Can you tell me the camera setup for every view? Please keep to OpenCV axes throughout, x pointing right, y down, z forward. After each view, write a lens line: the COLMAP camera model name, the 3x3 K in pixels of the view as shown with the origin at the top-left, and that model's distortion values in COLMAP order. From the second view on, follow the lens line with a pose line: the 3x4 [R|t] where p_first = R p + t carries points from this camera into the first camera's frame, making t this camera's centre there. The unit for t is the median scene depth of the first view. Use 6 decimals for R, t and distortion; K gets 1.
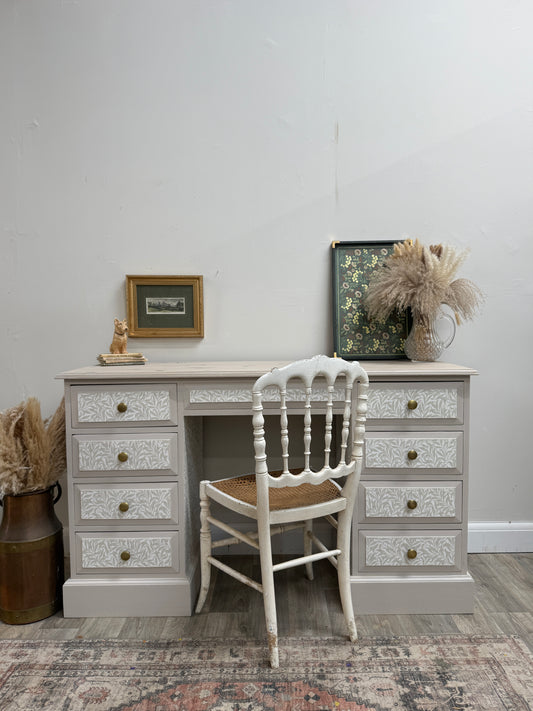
lens RADIAL K [[519.7, 0, 265.7], [0, 519.7, 353.1], [0, 0, 1]] dist [0.047717, -0.039932]
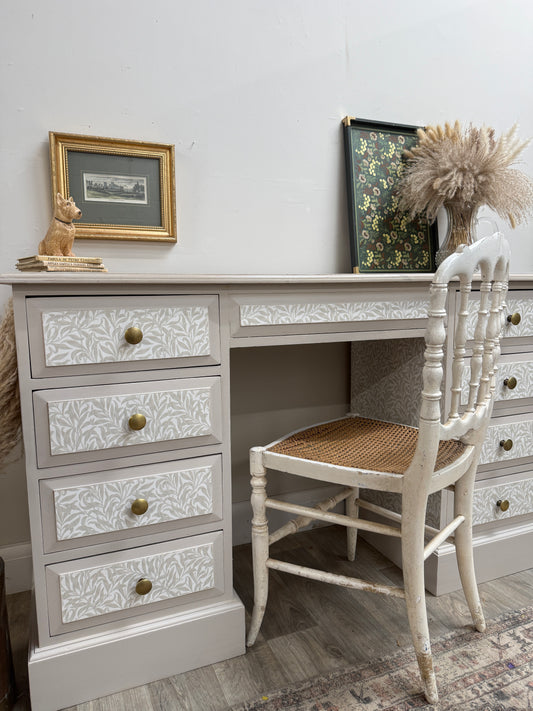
lens RADIAL K [[519.7, 0, 266.0], [0, 519.7, 355.2], [0, 0, 1]] dist [0.047717, -0.039932]
pose [[0.916135, -0.047454, 0.398052, -0.361473], [0.019117, 0.997011, 0.074860, 0.083961], [-0.400415, -0.060972, 0.914303, 0.416803]]
